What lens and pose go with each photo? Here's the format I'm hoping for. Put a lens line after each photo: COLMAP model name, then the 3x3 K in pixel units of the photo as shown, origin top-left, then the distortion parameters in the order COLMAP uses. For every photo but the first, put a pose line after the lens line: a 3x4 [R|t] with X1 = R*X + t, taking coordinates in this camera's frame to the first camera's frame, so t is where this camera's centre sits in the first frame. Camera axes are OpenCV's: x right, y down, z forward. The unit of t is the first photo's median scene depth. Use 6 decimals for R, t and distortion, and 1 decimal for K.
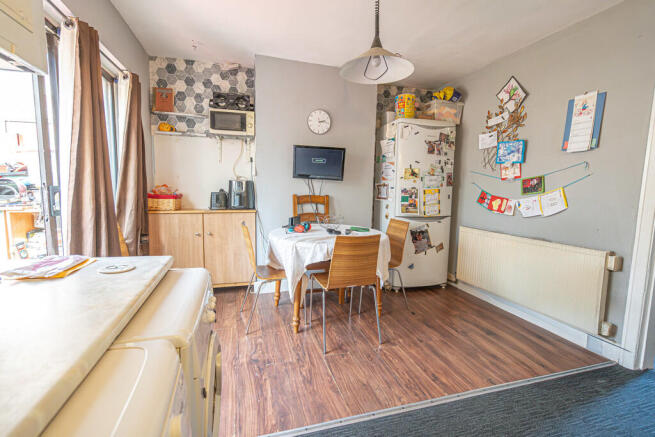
lens RADIAL K [[300.8, 0, 327.5], [0, 300.8, 218.5], [0, 0, 1]] dist [0.000151, 0.000292]
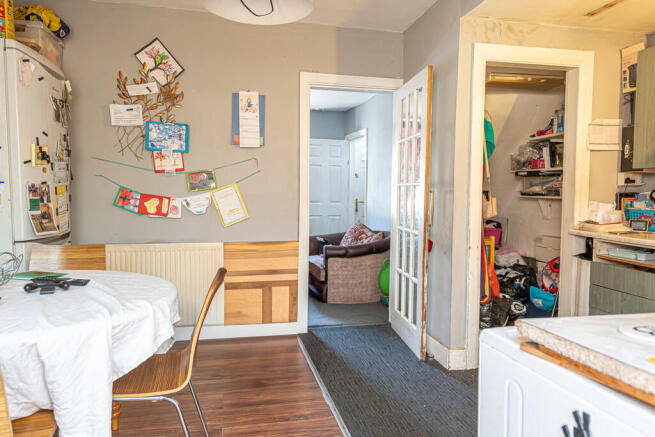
lens RADIAL K [[453.5, 0, 327.5], [0, 453.5, 218.5], [0, 0, 1]] dist [-0.001003, -0.001049]
pose [[0.059358, -0.076672, 0.995288, -0.545461], [0.098233, 0.992655, 0.070610, -0.054732], [-0.993392, 0.093579, 0.066454, 0.533425]]
